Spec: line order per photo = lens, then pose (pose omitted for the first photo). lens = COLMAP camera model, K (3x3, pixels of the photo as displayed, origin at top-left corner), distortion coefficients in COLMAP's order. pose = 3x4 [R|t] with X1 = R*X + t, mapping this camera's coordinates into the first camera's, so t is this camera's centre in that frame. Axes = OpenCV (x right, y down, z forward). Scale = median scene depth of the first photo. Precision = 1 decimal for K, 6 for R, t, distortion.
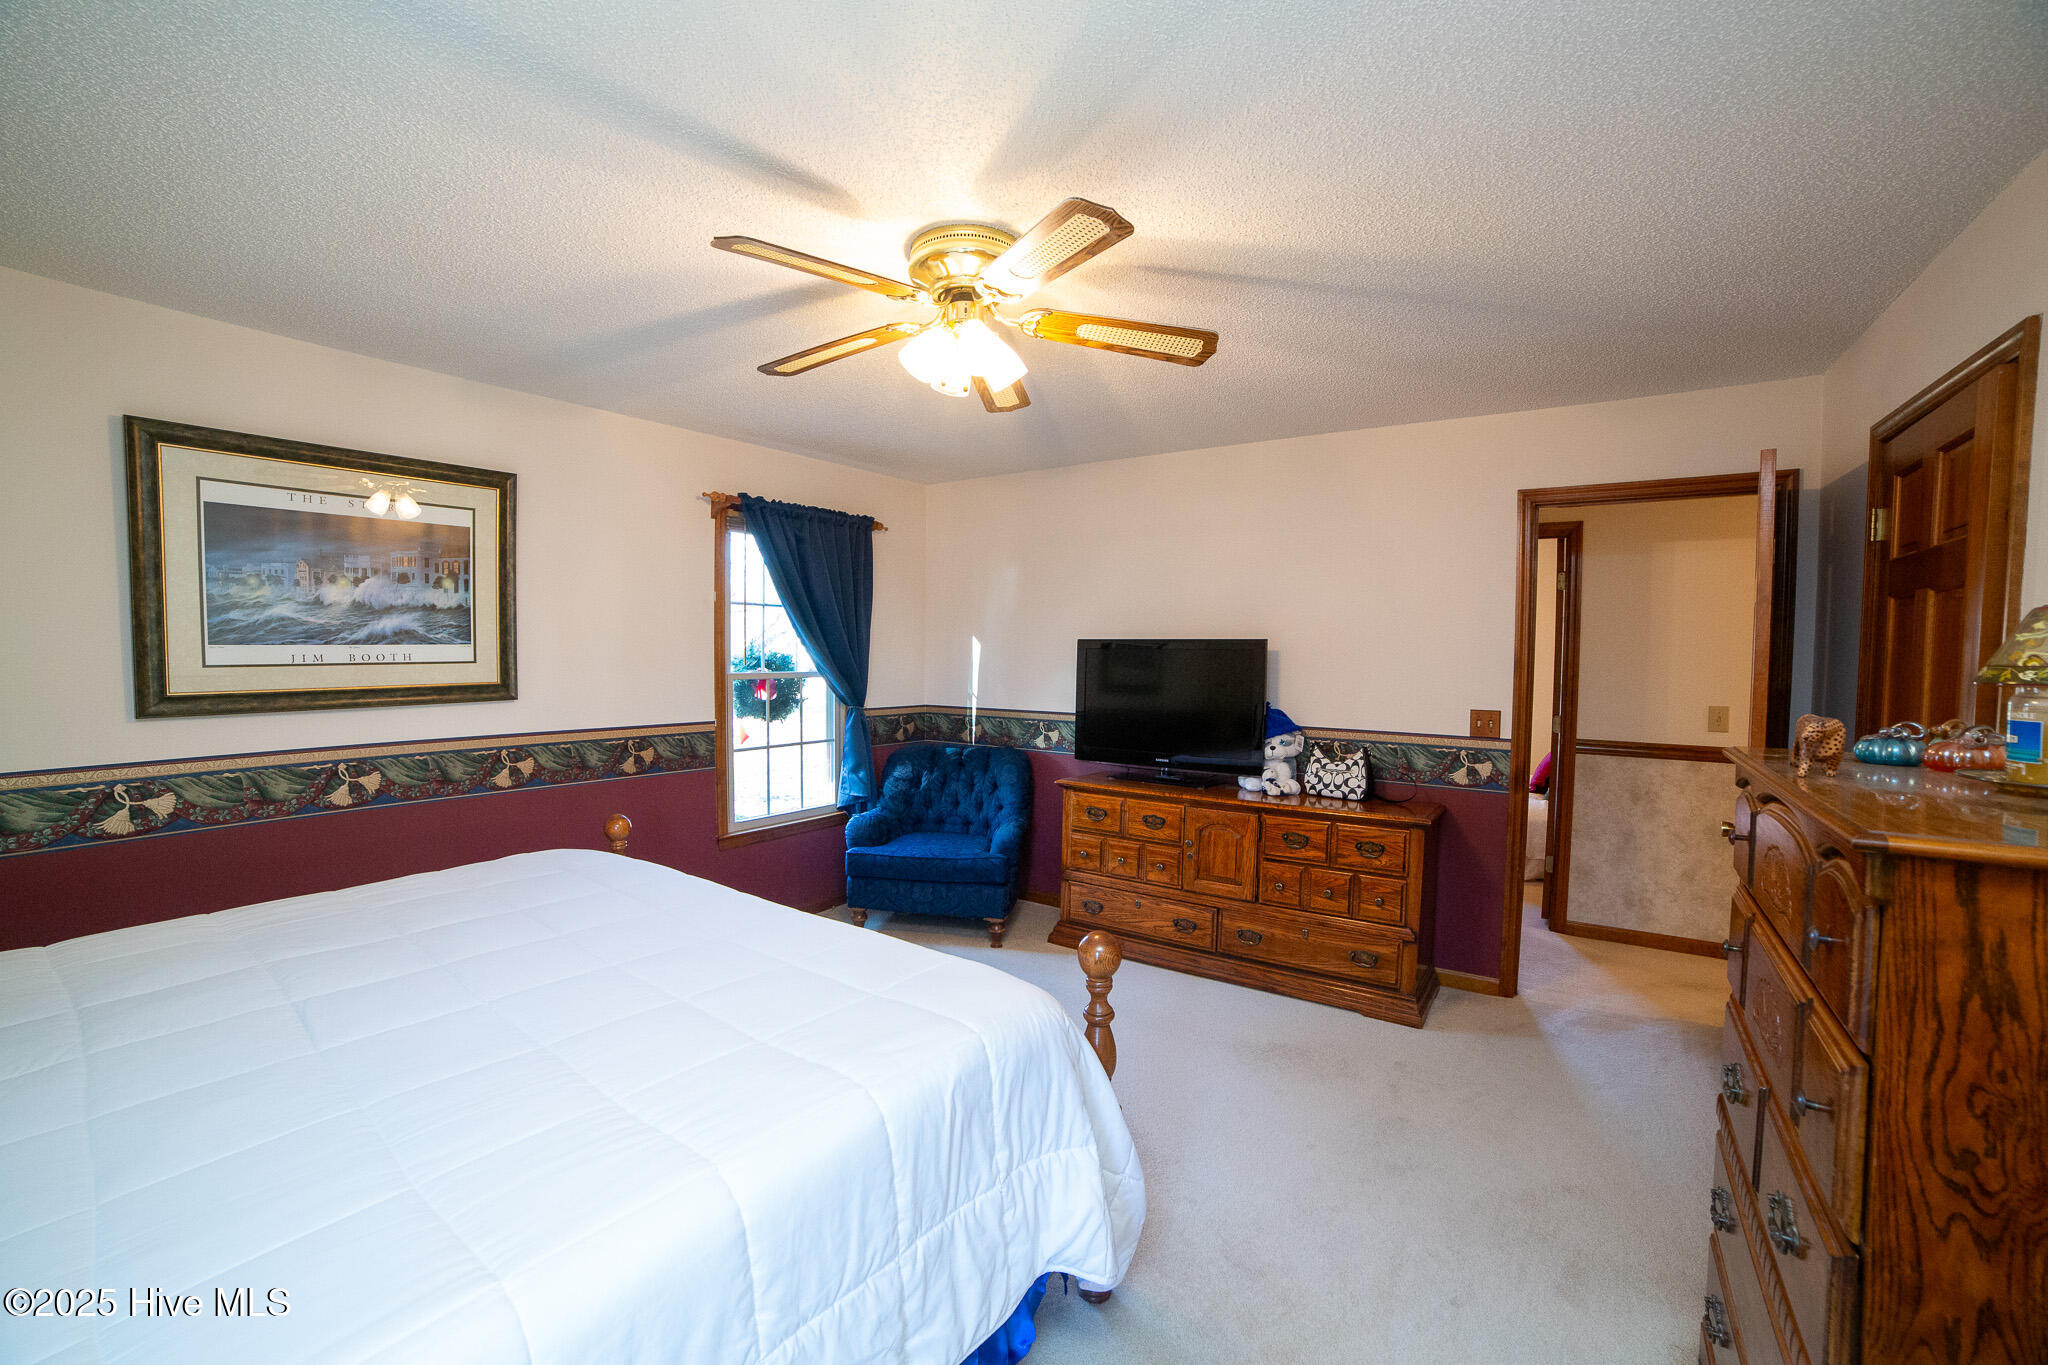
lens RADIAL K [[827.2, 0, 1014.2], [0, 827.2, 680.0], [0, 0, 1]] dist [-0.110330, 0.038824]
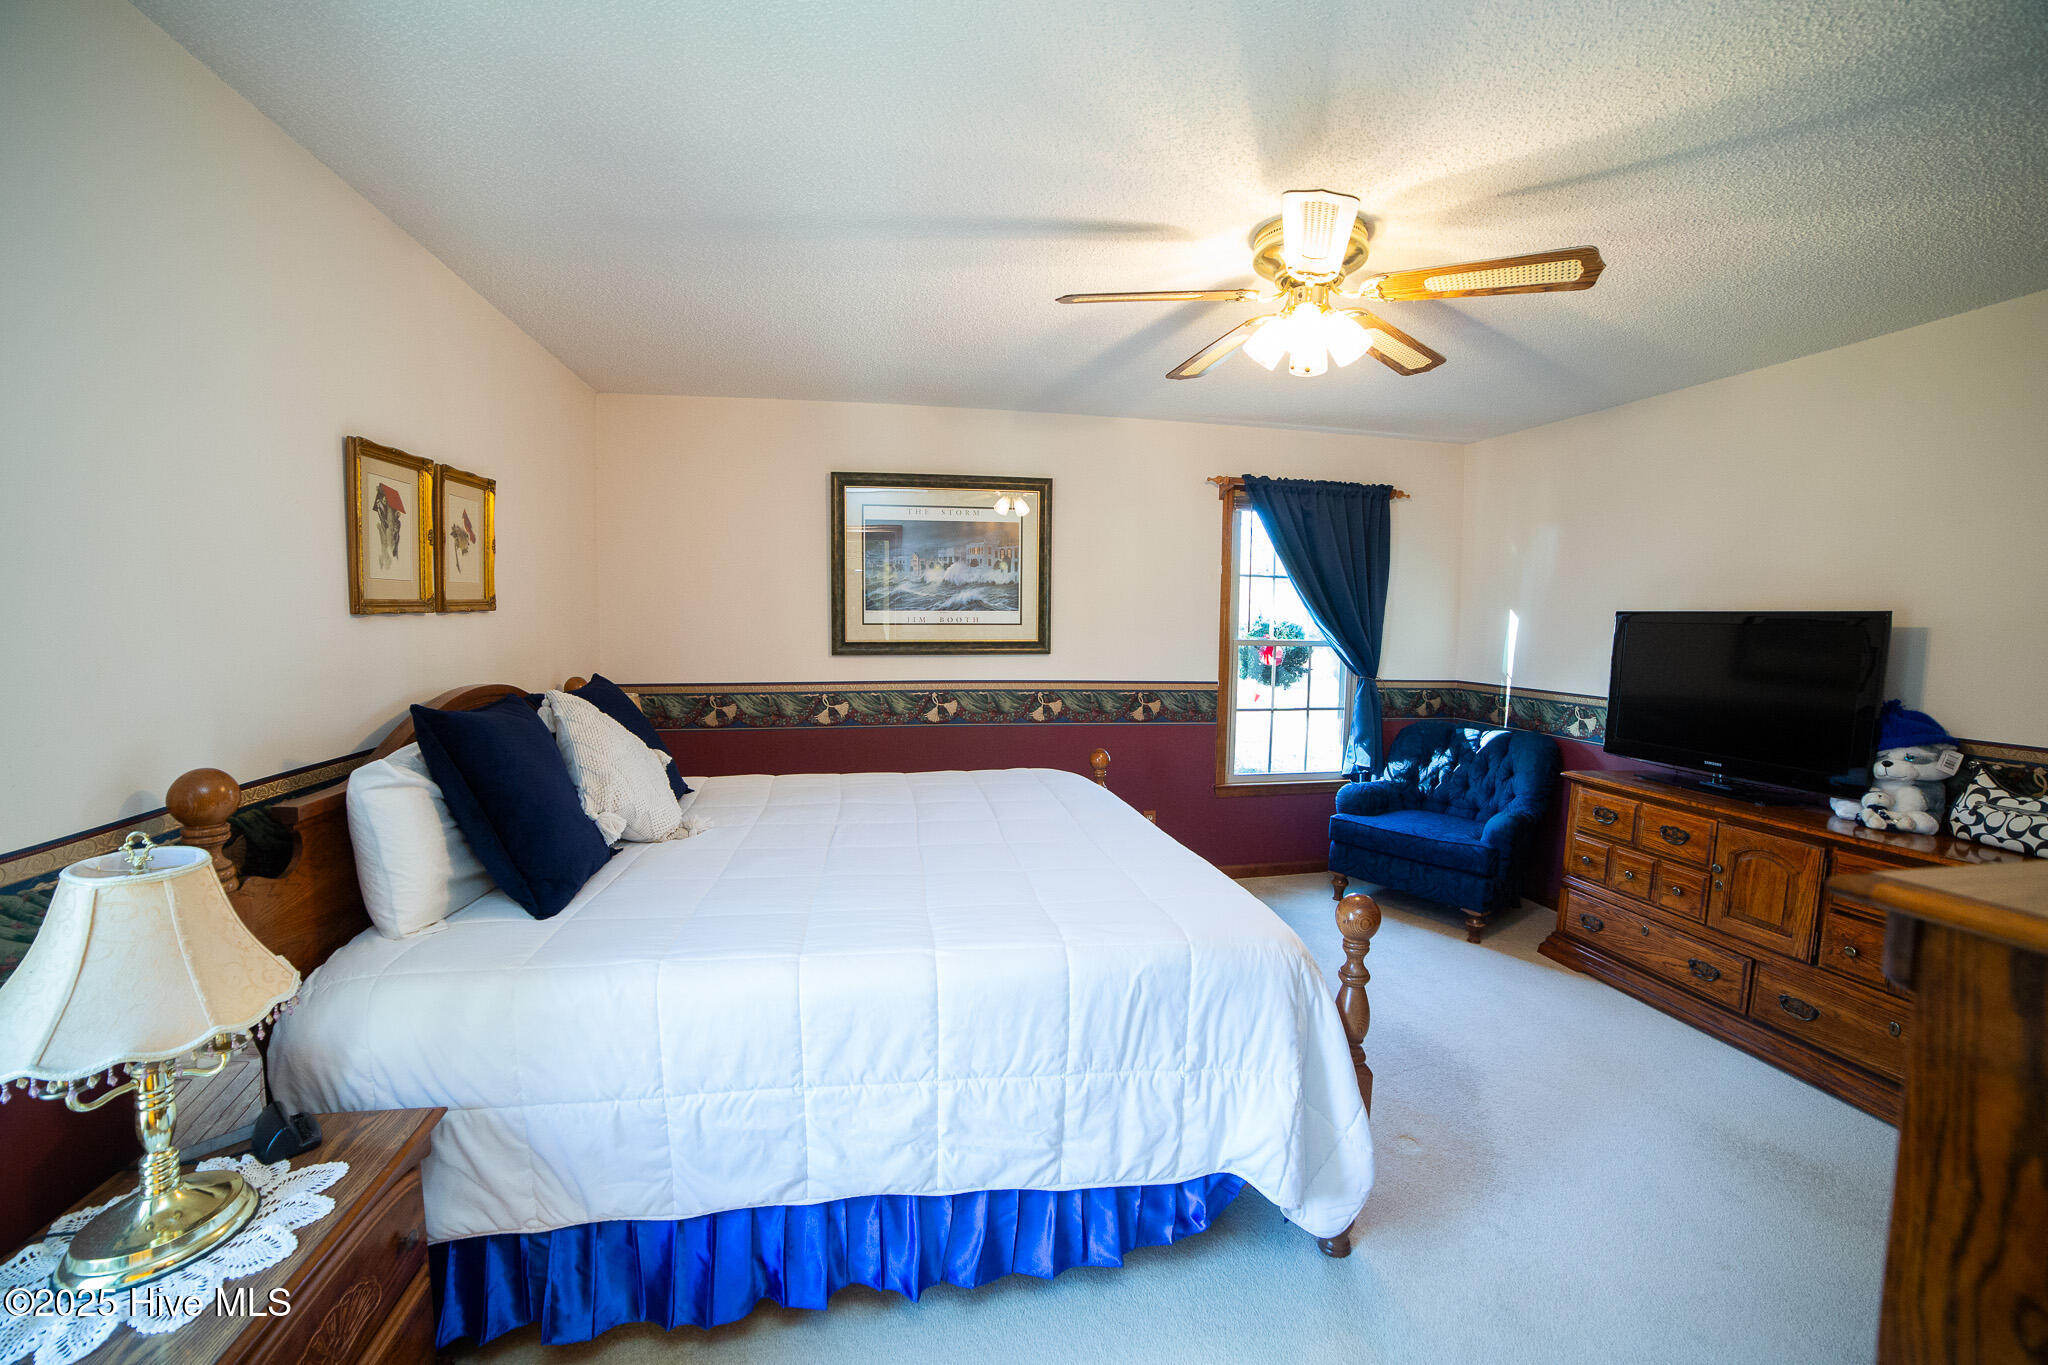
lens RADIAL K [[827.2, 0, 1014.2], [0, 827.2, 680.0], [0, 0, 1]] dist [-0.110330, 0.038824]
pose [[0.720435, 0.057275, -0.691153, 0.235961], [-0.033109, 0.998288, 0.048216, 0.003430], [0.692731, -0.011853, 0.721098, -0.008188]]
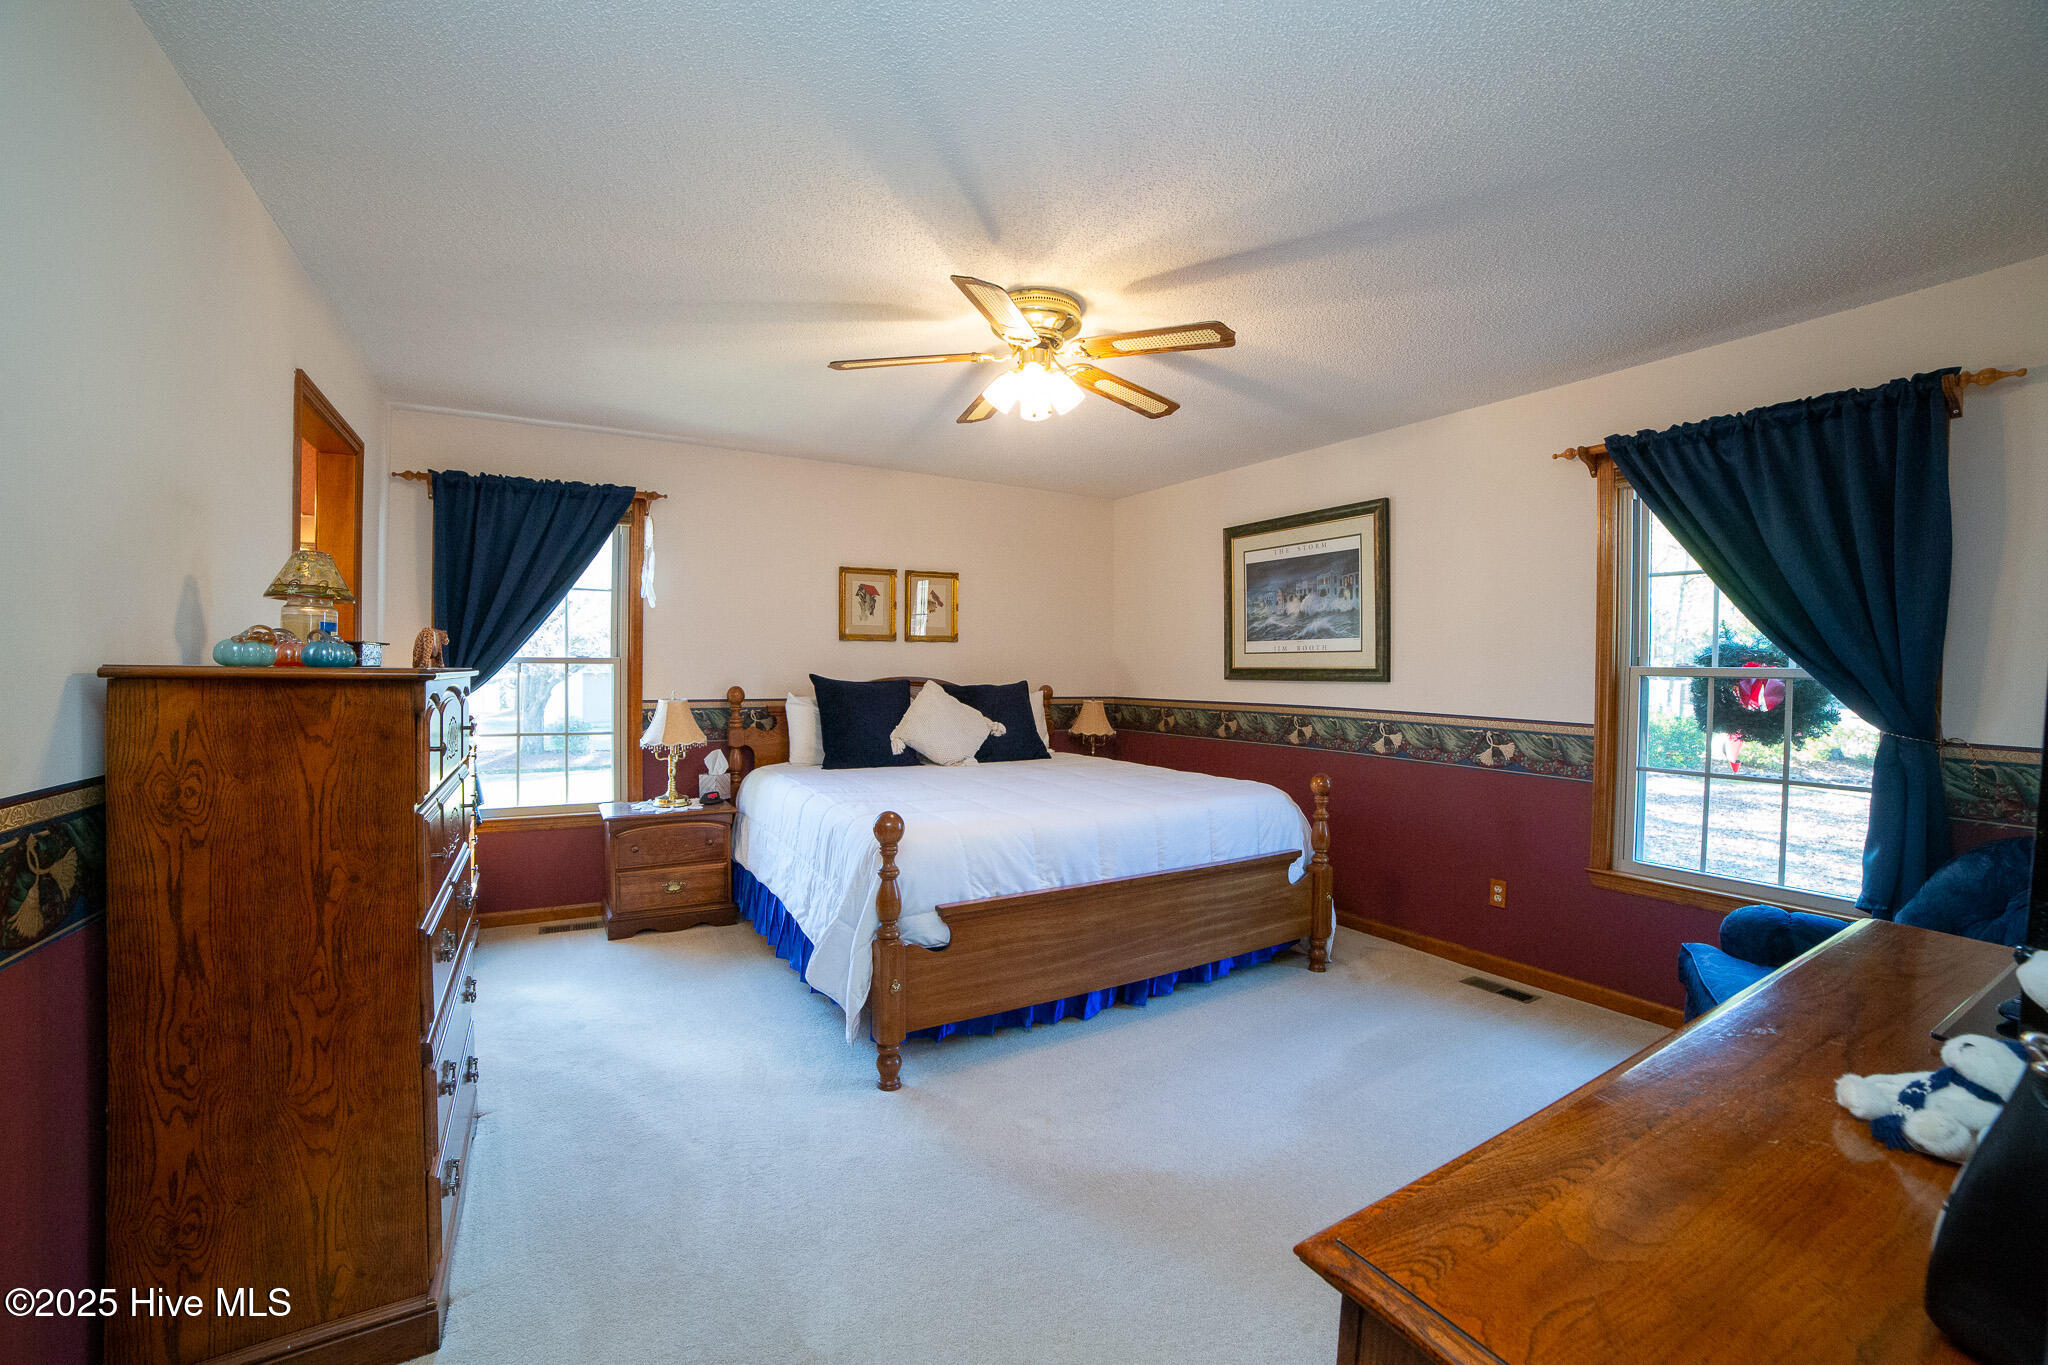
lens RADIAL K [[827.2, 0, 1014.2], [0, 827.2, 680.0], [0, 0, 1]] dist [-0.110330, 0.038824]
pose [[-0.407676, 0.001674, -0.913125, 0.657475], [-0.049620, 0.998480, 0.023983, 0.018001], [0.911777, 0.055087, -0.406973, 0.879557]]
